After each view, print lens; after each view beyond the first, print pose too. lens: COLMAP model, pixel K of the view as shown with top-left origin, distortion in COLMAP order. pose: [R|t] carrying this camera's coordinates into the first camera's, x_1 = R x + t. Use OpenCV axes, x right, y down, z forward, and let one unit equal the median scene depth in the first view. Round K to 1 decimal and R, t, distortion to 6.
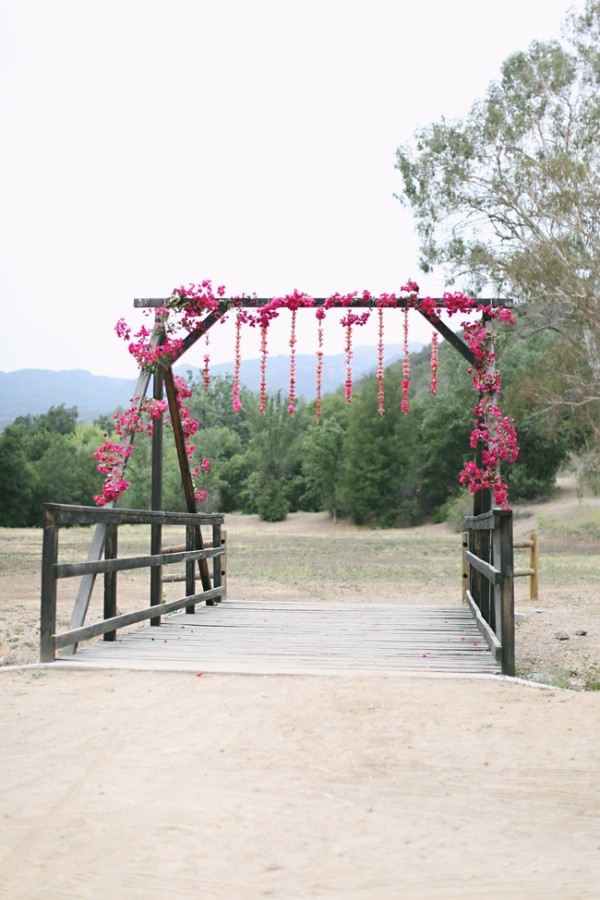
lens RADIAL K [[1316.5, 0, 300.0], [0, 1316.5, 450.0], [0, 0, 1]] dist [-0.197807, 0.398911]
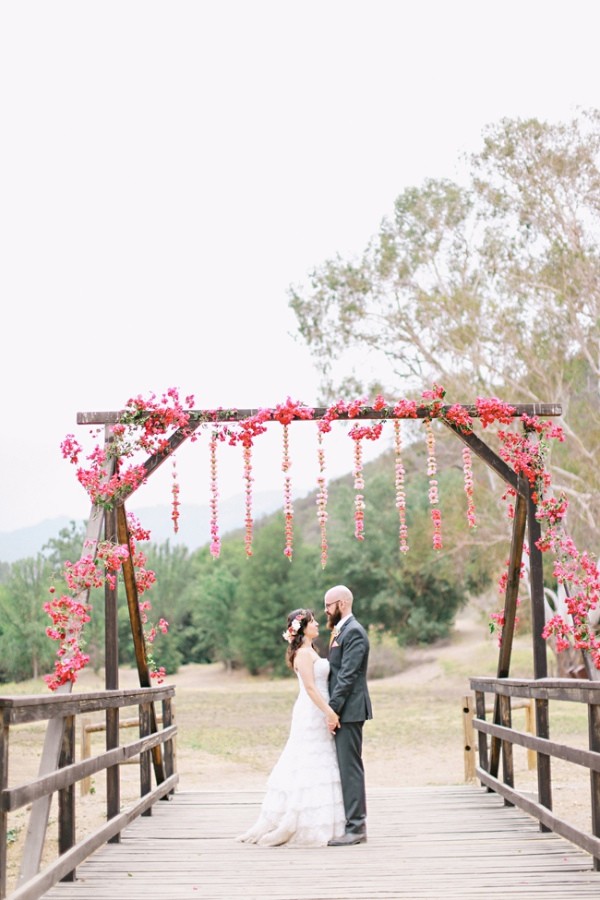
lens RADIAL K [[1316.5, 0, 300.0], [0, 1316.5, 450.0], [0, 0, 1]] dist [-0.197807, 0.398911]
pose [[0.995406, -0.019570, 0.093717, -0.013723], [0.029957, 0.993399, -0.110734, -0.000888], [-0.090931, 0.113033, 0.989422, 0.045386]]
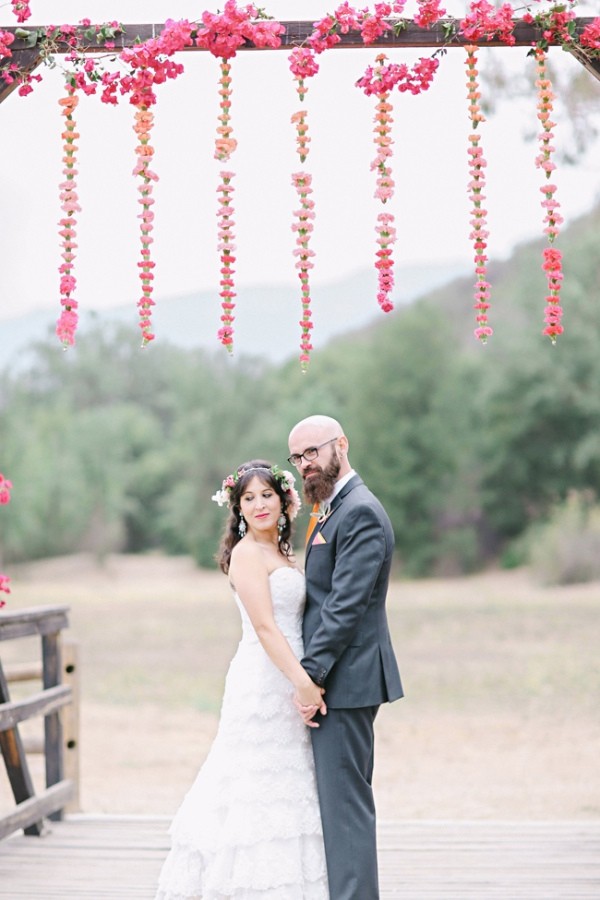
lens RADIAL K [[2227.0, 0, 300.0], [0, 2227.0, 450.0], [0, 0, 1]] dist [-0.245068, -0.530054]
pose [[0.999791, -0.012745, 0.015963, 0.000930], [0.012702, 0.999916, 0.002764, -0.000209], [-0.015997, -0.002561, 0.999869, 0.079261]]
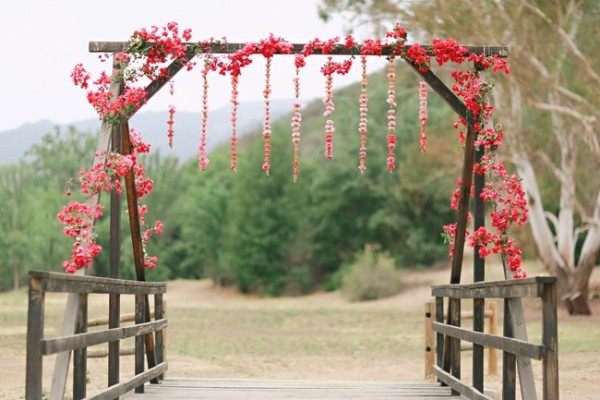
lens RADIAL K [[1415.9, 0, 300.0], [0, 1415.9, 200.0], [0, 0, 1]] dist [-0.083280, -0.537074]
pose [[0.995664, 0.002319, 0.092989, -0.014531], [-0.001436, 0.999953, -0.009557, 0.000305], [-0.093007, 0.009382, 0.995621, 0.005300]]
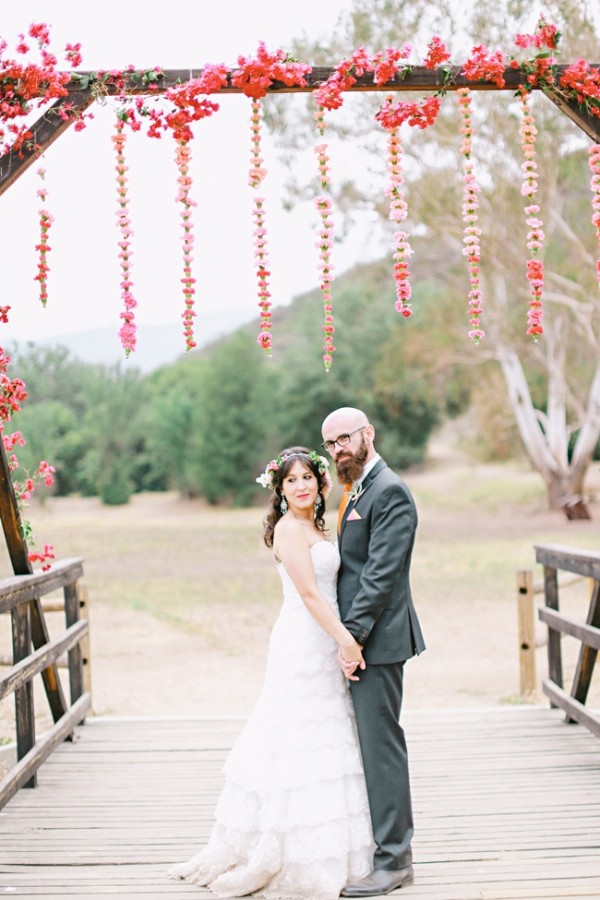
lens RADIAL K [[1366.1, 0, 300.0], [0, 1366.1, 450.0], [0, 0, 1]] dist [0.004685, -1.146507]
pose [[0.992194, -0.037687, 0.118872, -0.008936], [0.035171, 0.999112, 0.023192, -0.001143], [-0.119640, -0.018830, 0.992639, 0.113877]]
